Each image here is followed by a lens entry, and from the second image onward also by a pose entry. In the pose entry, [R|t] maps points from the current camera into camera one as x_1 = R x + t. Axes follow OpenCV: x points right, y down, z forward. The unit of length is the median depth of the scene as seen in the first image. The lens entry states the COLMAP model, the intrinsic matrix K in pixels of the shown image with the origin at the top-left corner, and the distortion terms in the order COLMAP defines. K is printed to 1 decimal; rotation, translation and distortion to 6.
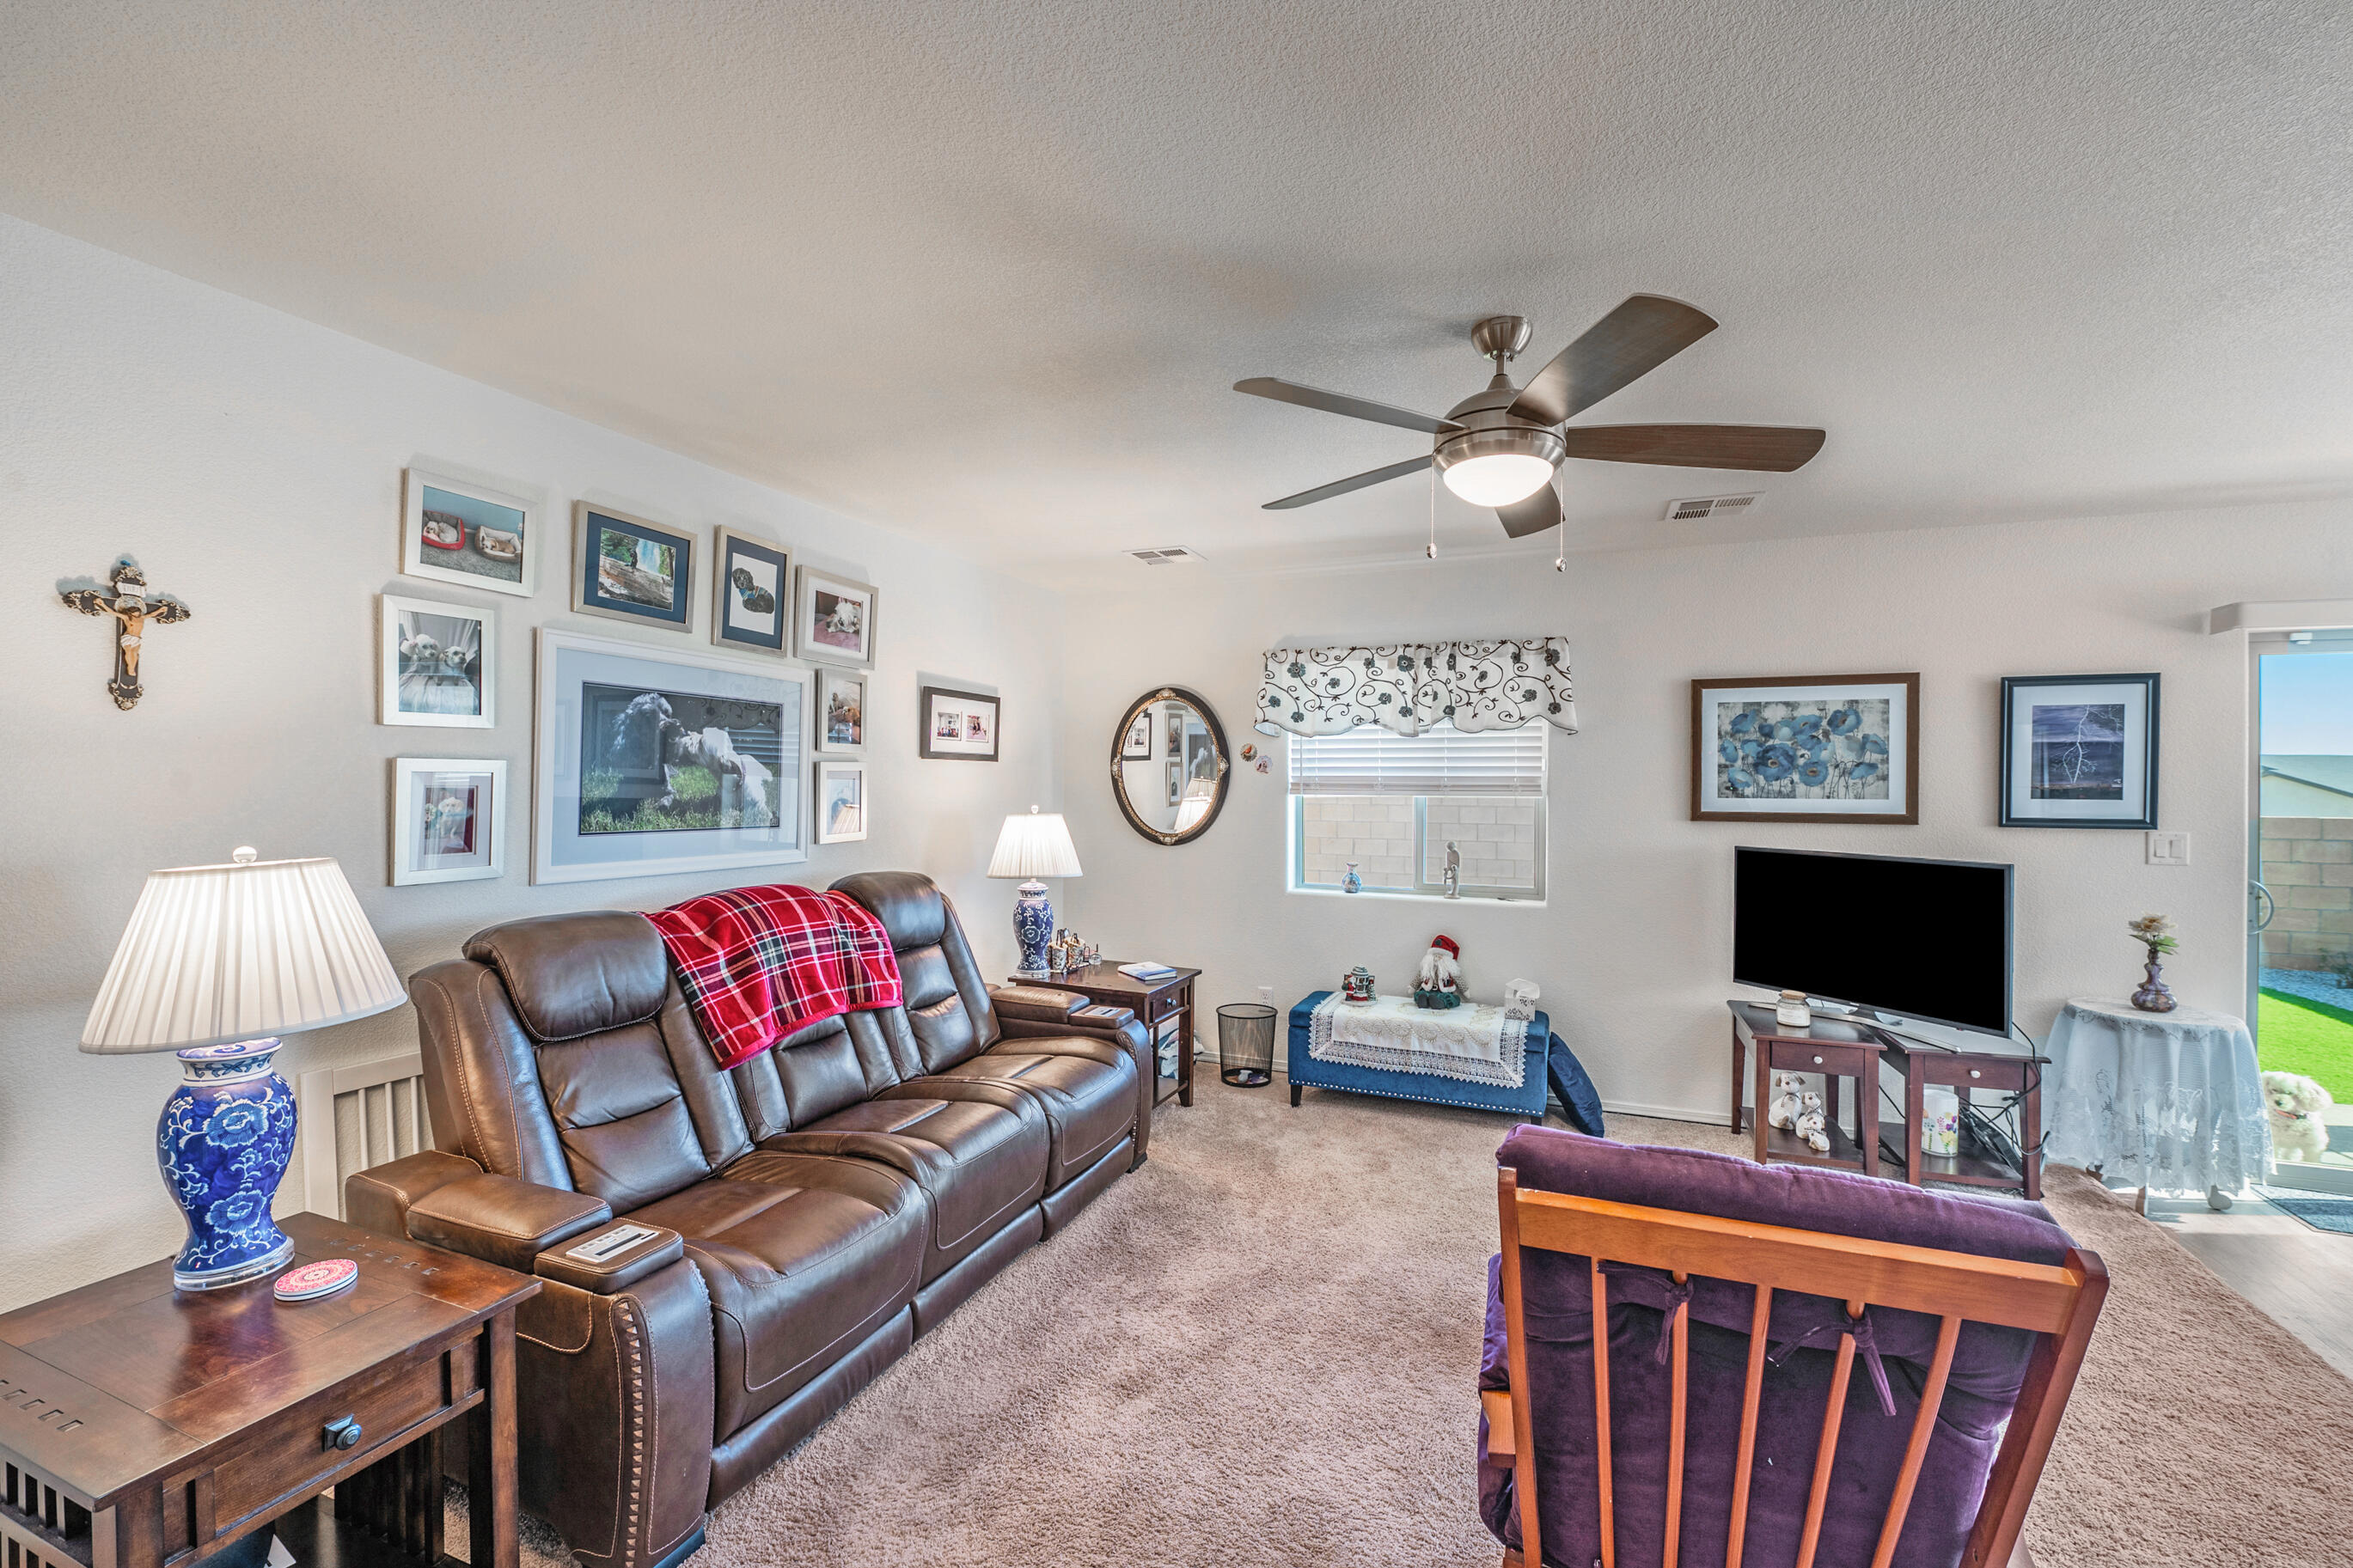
lens RADIAL K [[955.9, 0, 1186.3], [0, 955.9, 784.7], [0, 0, 1]] dist [-0.011861, -0.001297]
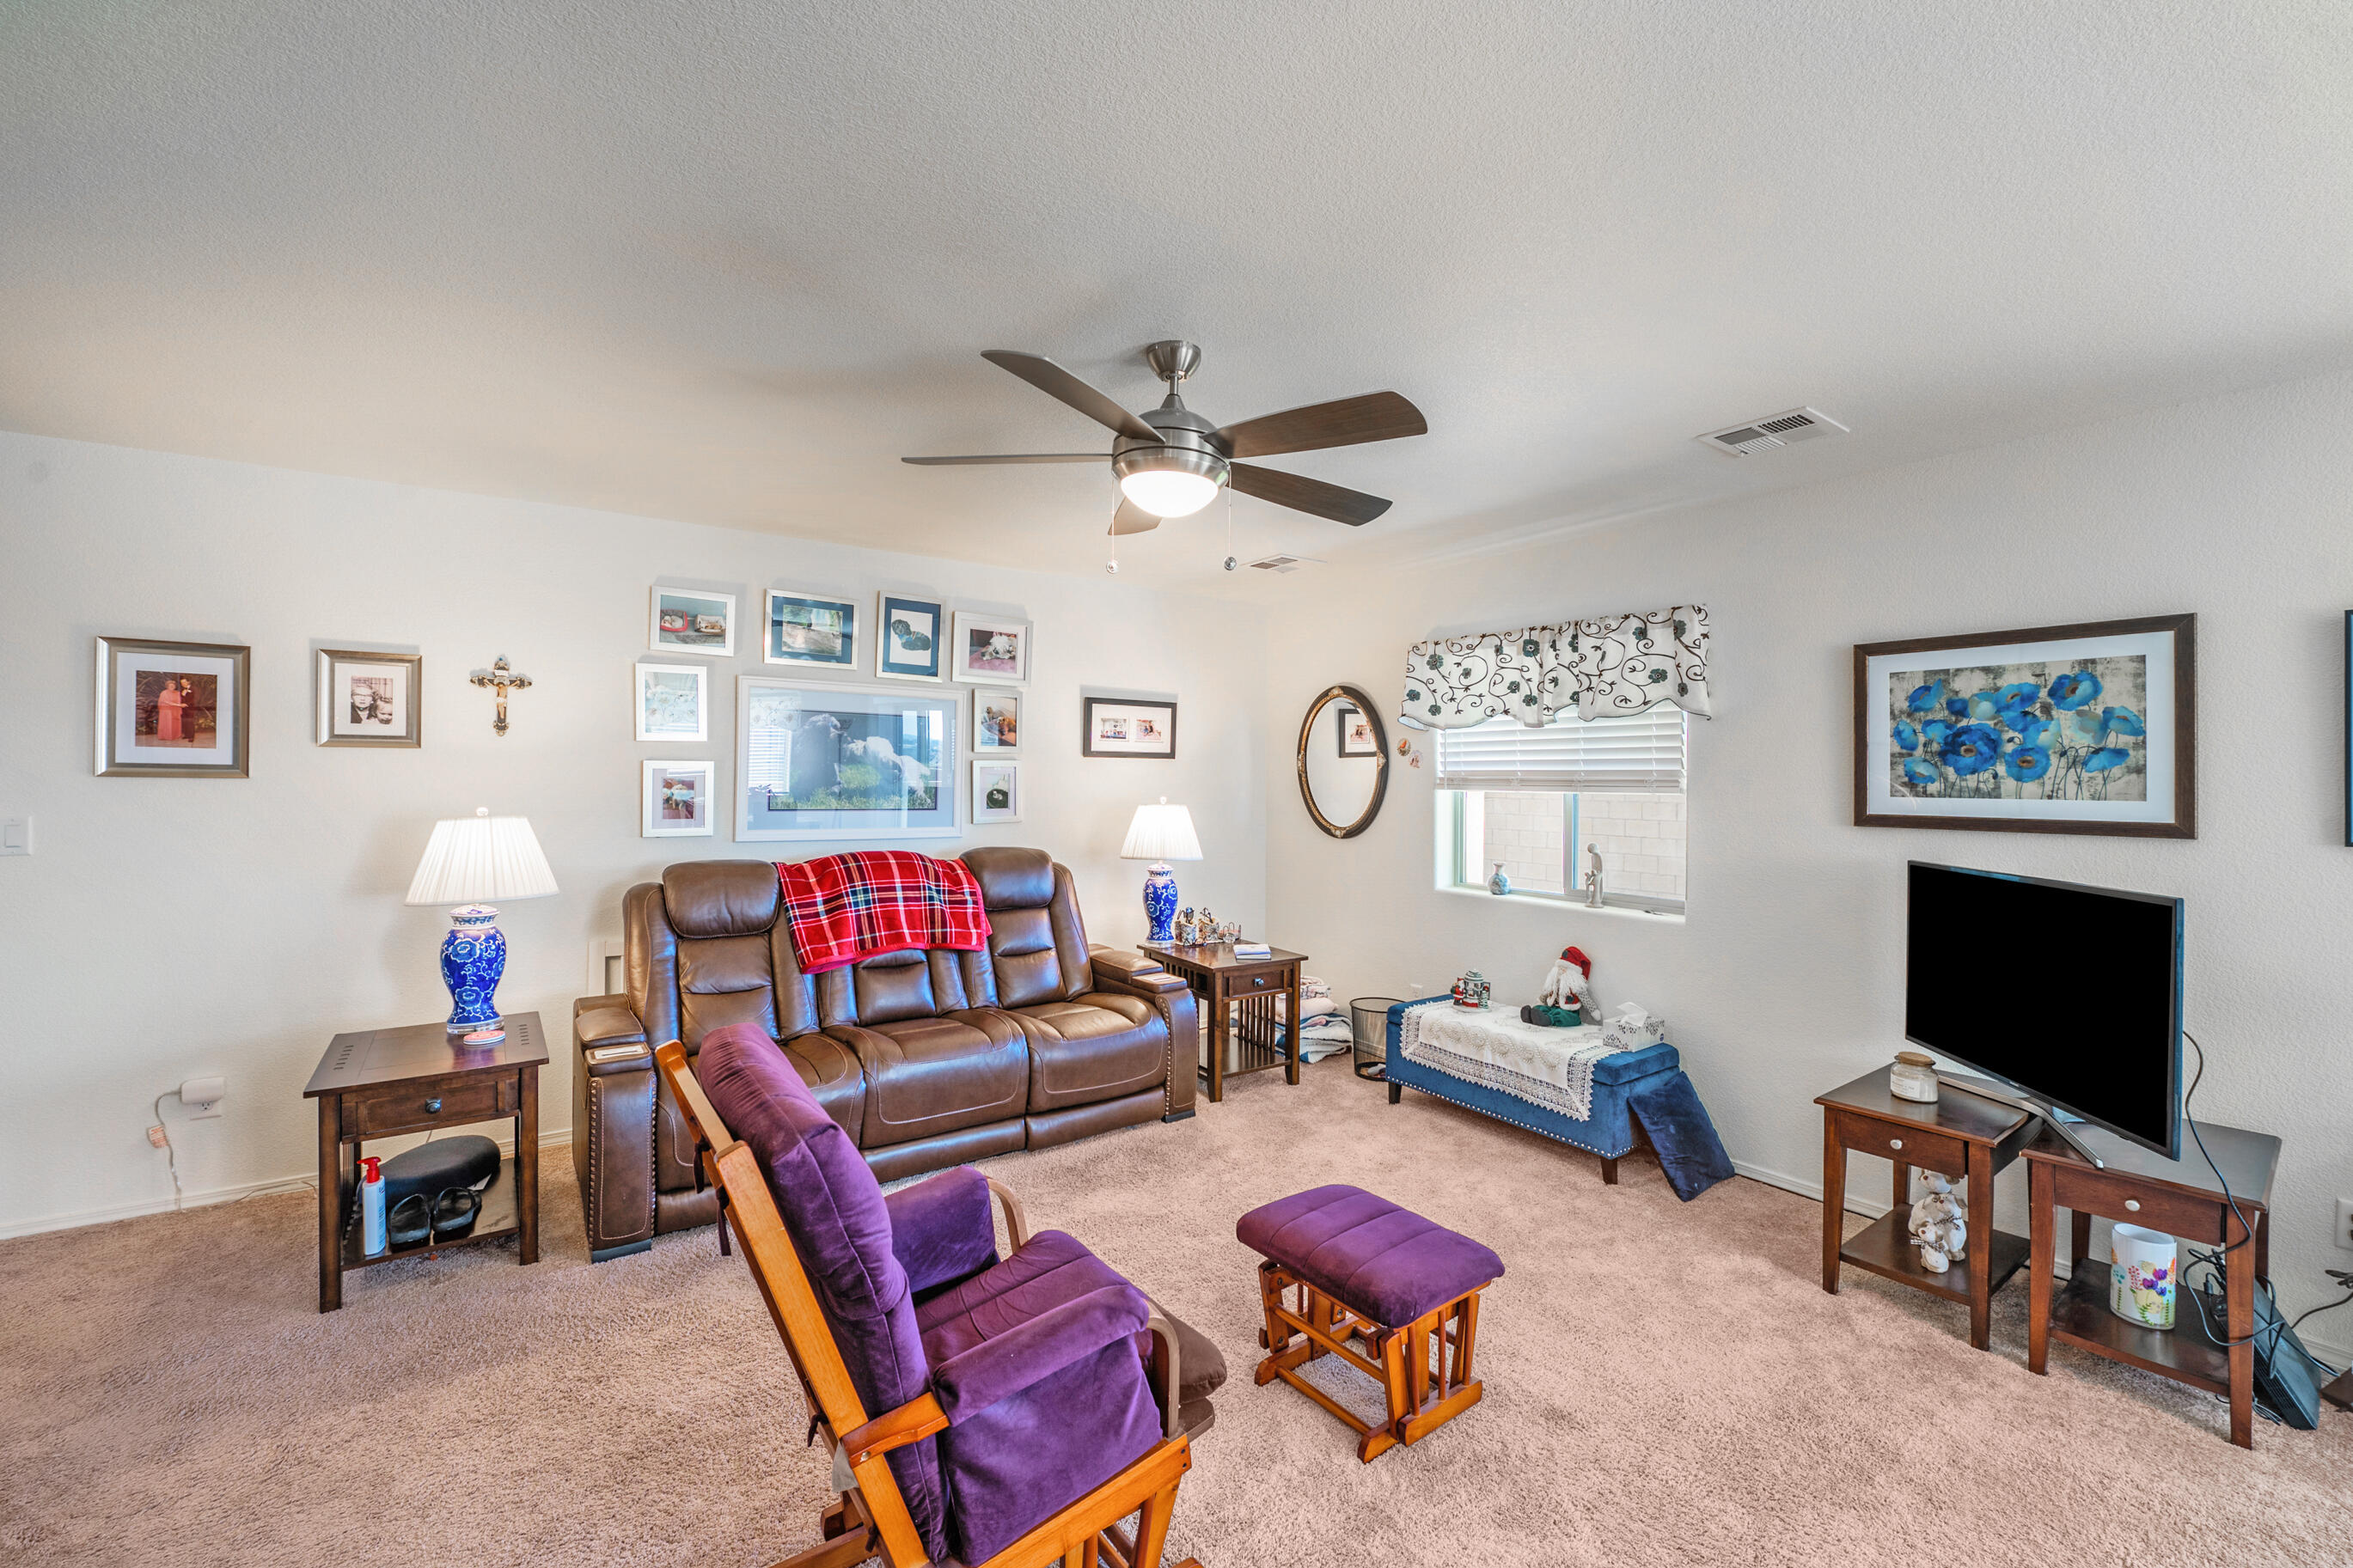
lens RADIAL K [[955.9, 0, 1209.6], [0, 955.9, 775.4], [0, 0, 1]] dist [-0.011861, -0.001297]
pose [[0.848270, -0.000872, -0.529563, 0.520166], [-0.003027, 0.999974, -0.006495, 0.003327], [0.529555, 0.007113, 0.848246, 0.061770]]
